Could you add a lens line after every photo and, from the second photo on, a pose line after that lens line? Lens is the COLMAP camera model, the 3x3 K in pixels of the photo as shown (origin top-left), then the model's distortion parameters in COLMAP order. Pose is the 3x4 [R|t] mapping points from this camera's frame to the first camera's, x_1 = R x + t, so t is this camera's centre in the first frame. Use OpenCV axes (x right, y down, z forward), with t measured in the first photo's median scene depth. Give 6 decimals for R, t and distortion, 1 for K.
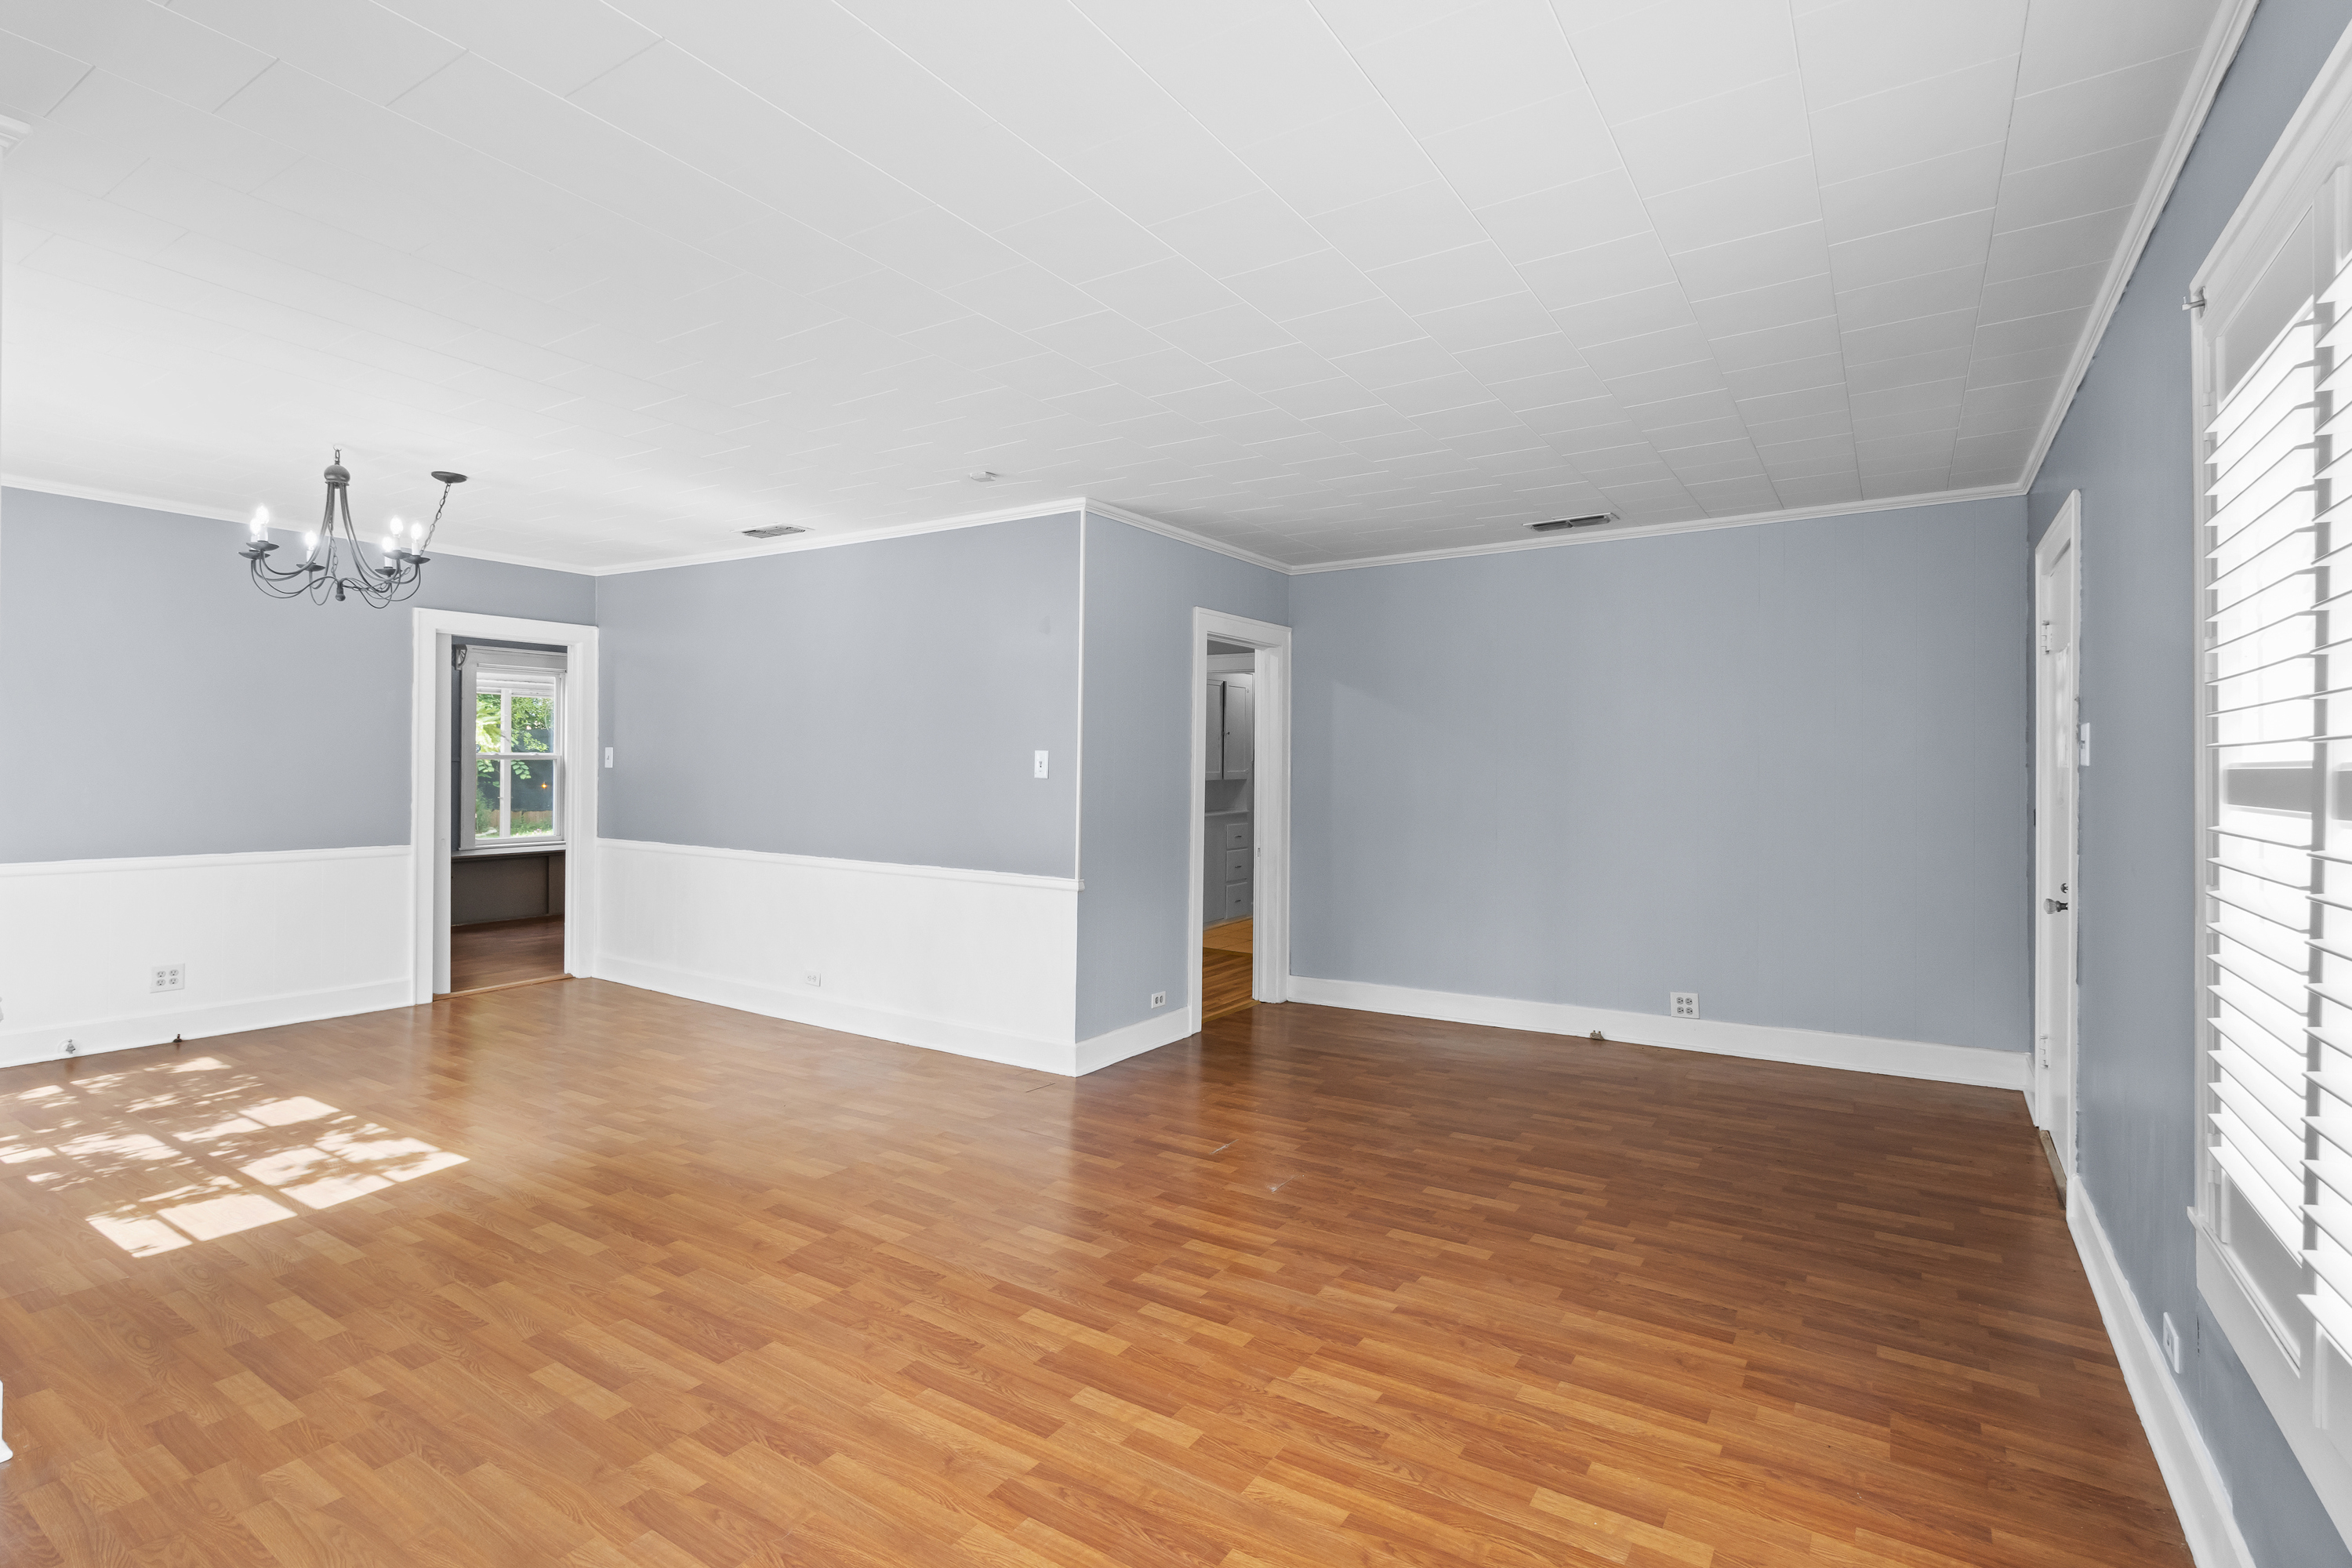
lens RADIAL K [[1114.1, 0, 1160.9], [0, 1114.1, 767.7], [0, 0, 1]] dist [-0.000240, -0.000189]
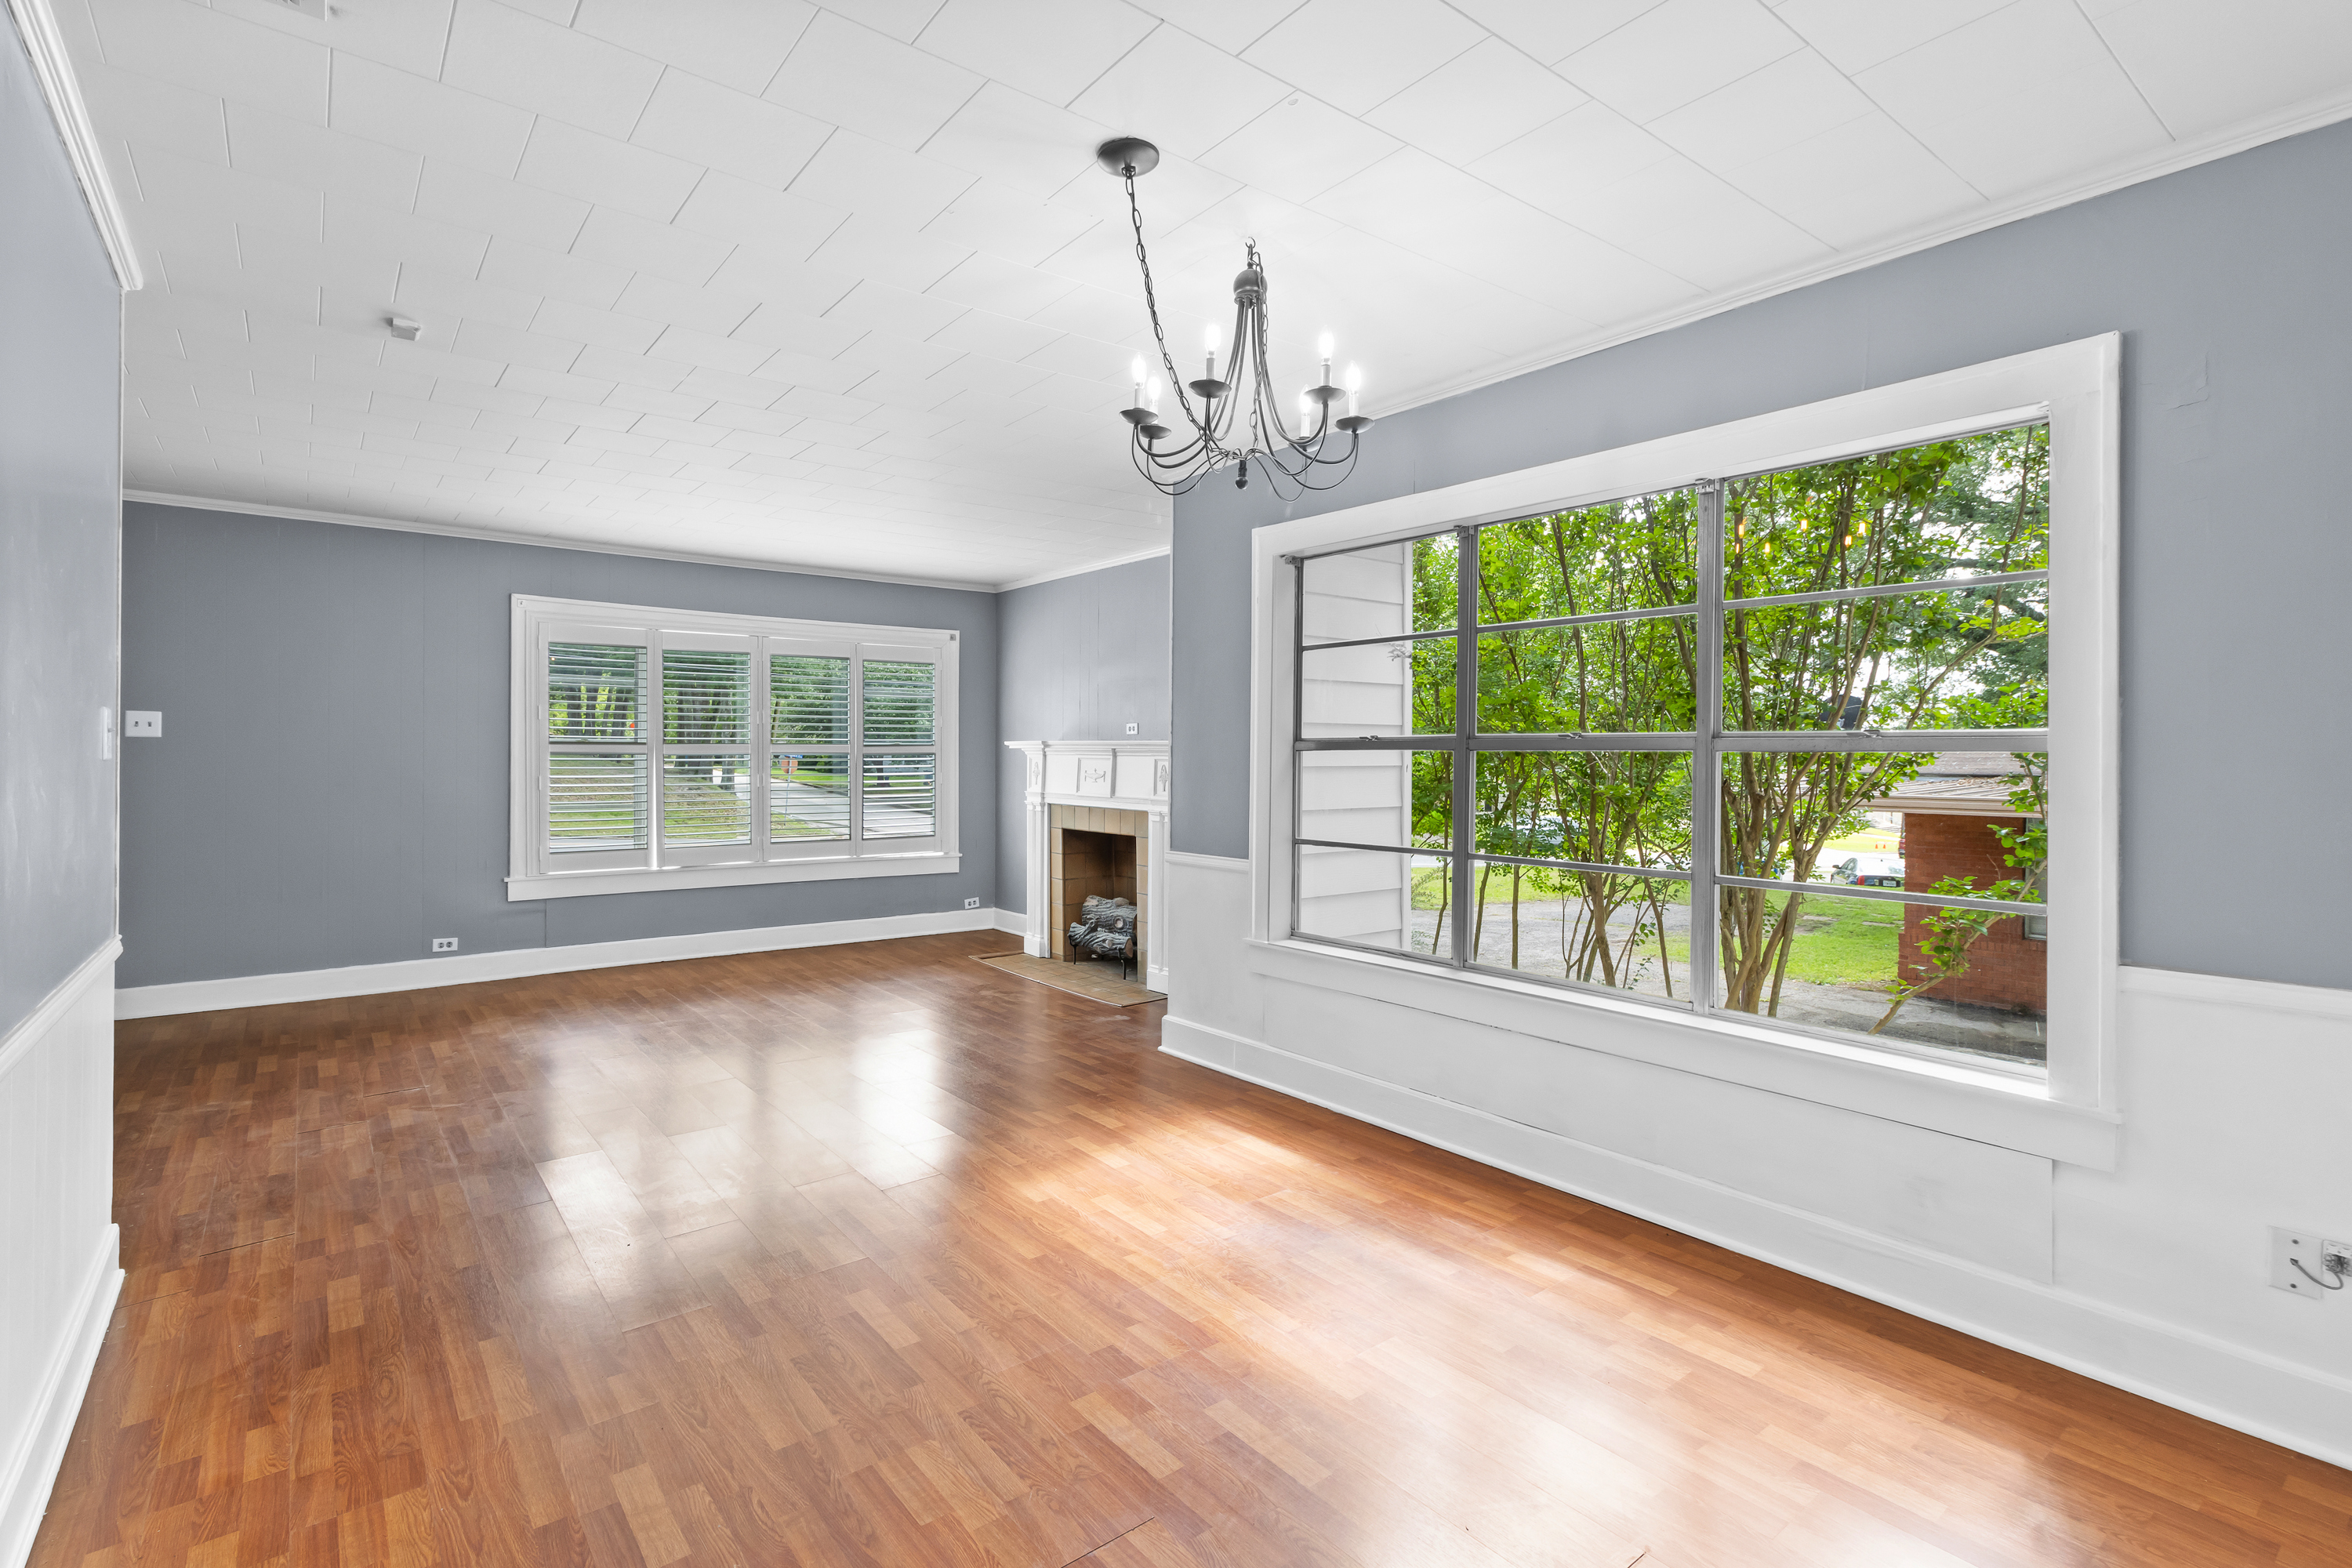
lens RADIAL K [[1110.9, 0, 1177.3], [0, 1110.9, 751.8], [0, 0, 1]] dist [0.002583, 0.000502]
pose [[-0.949574, -0.015117, 0.313178, -1.298512], [-0.014746, 0.999885, 0.003554, -0.009525], [-0.313196, -0.001243, -0.949688, 2.318753]]
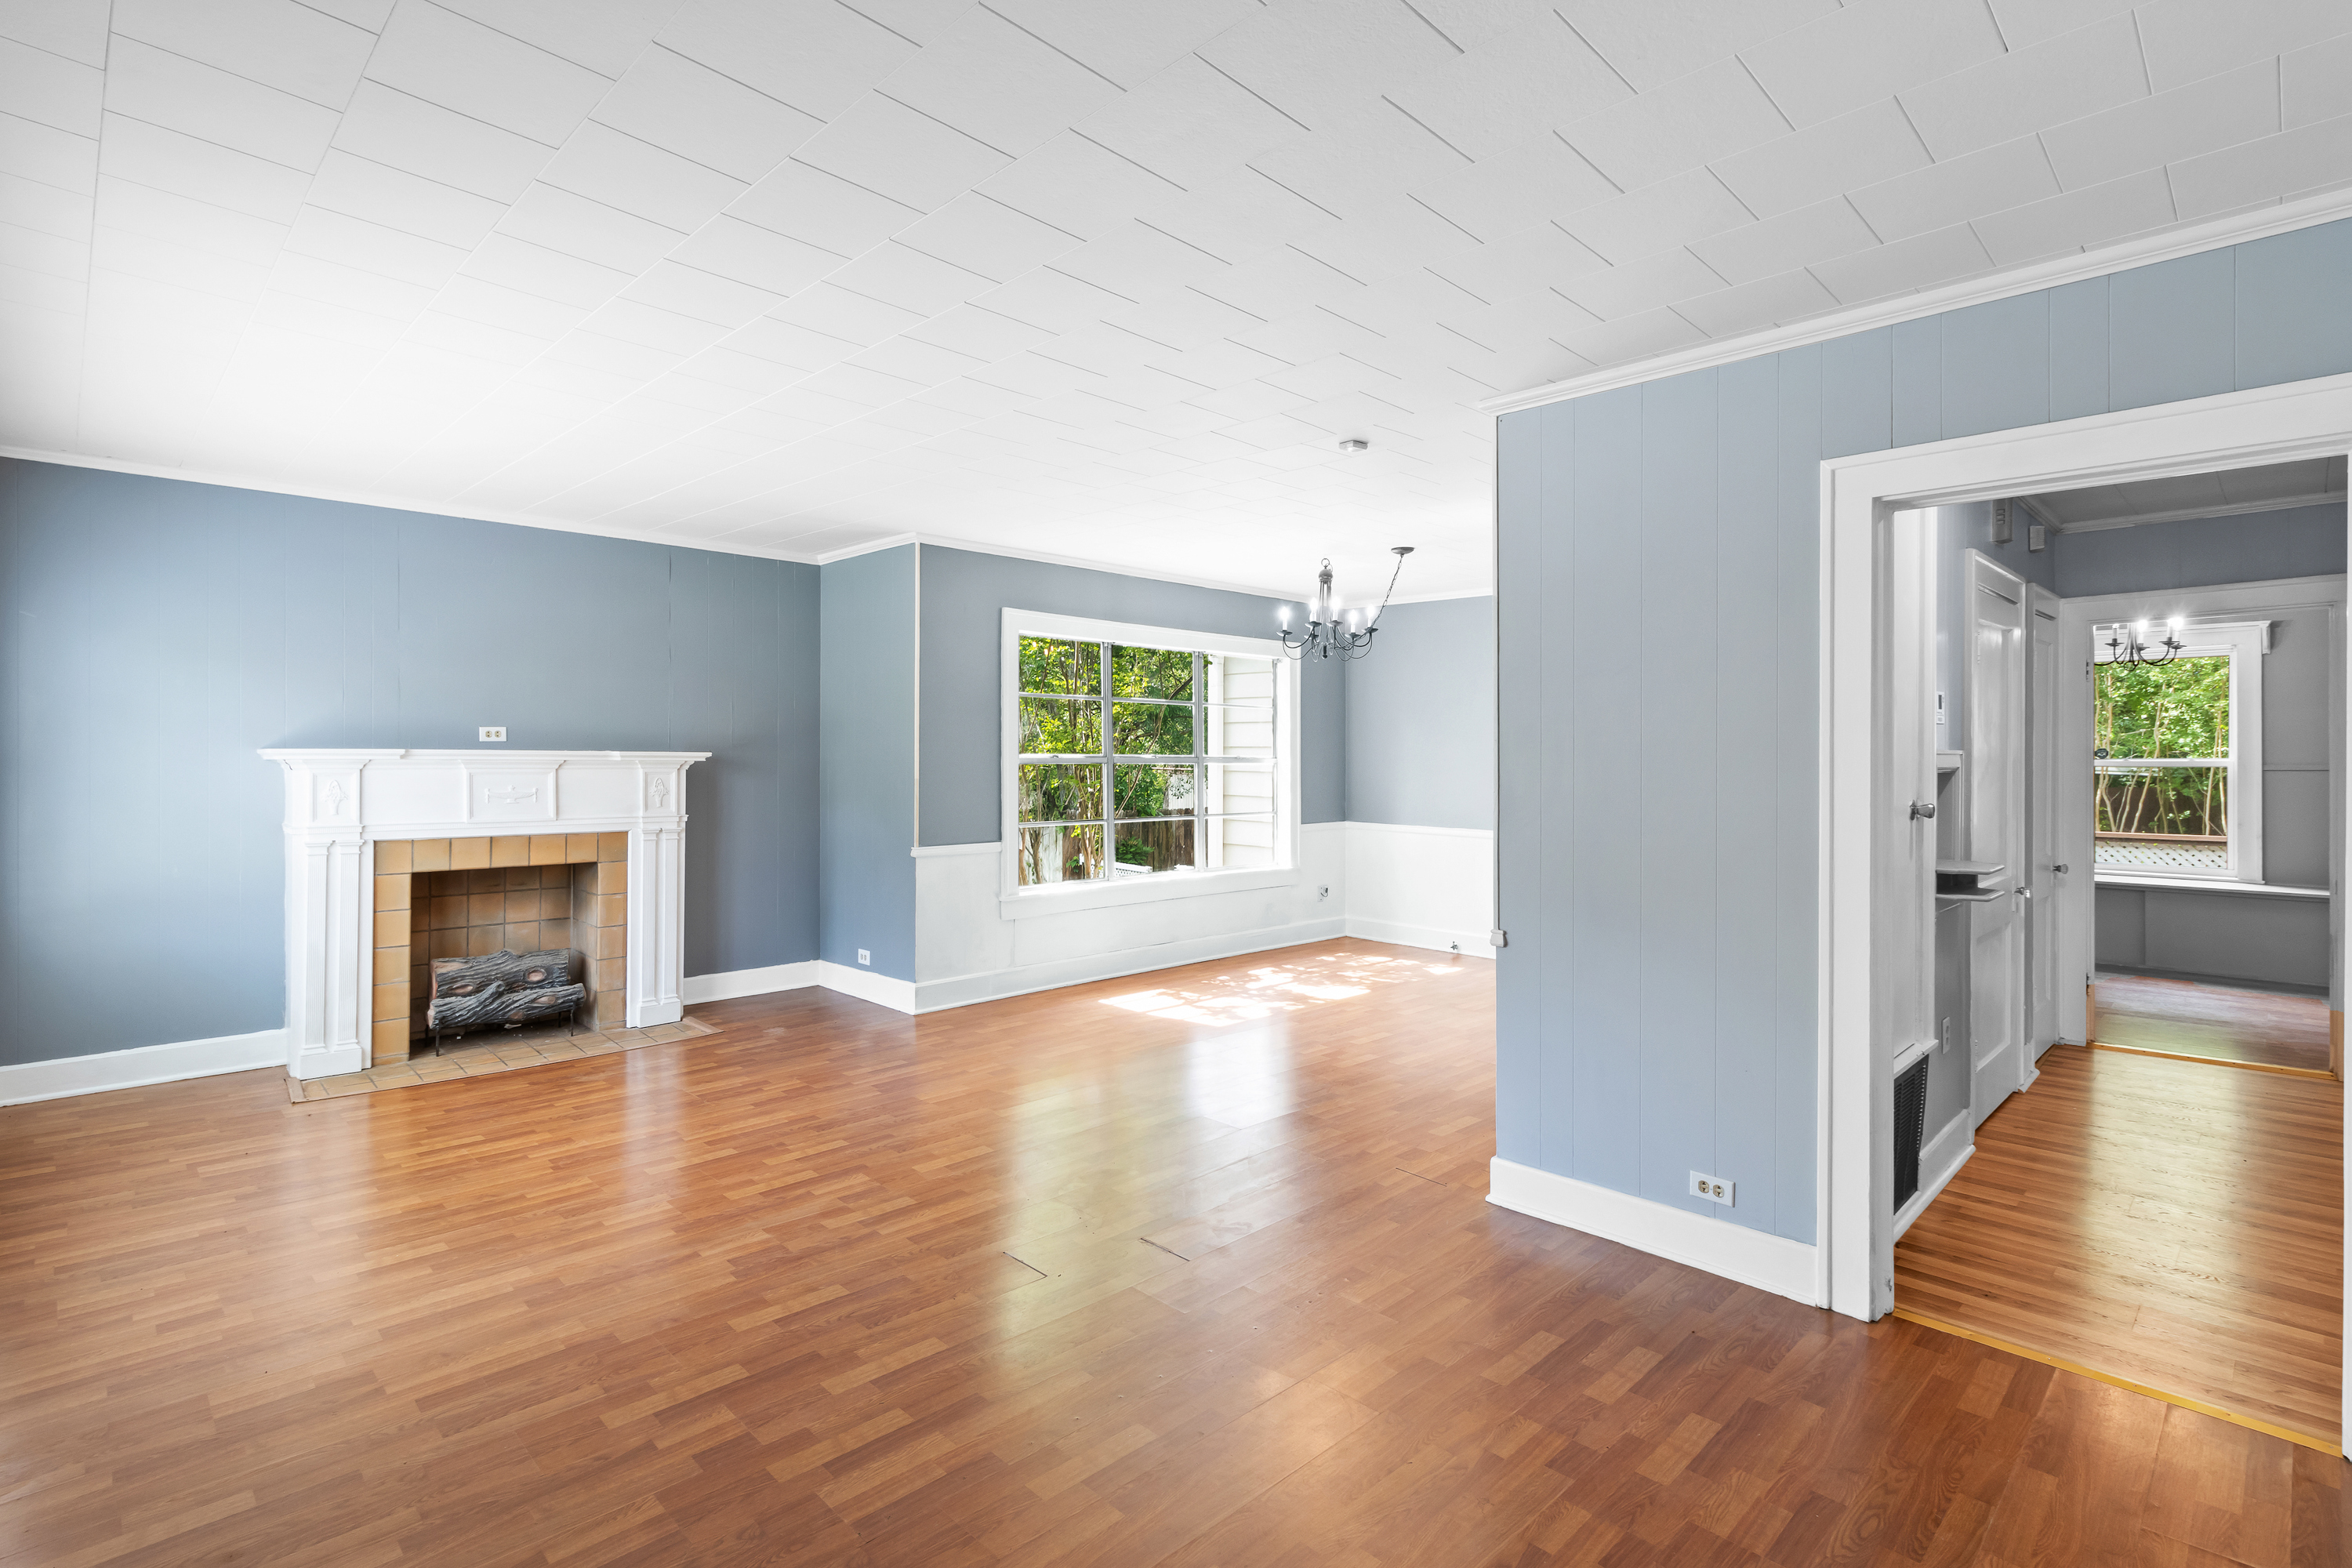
lens RADIAL K [[1121.3, 0, 1166.7], [0, 1121.3, 751.4], [0, 0, 1]] dist [0.000298, -0.000178]
pose [[-0.200564, -0.012852, -0.979596, 1.146692], [-0.007962, 0.999902, -0.011488, -0.005490], [0.979648, 0.005495, -0.200646, 1.579676]]
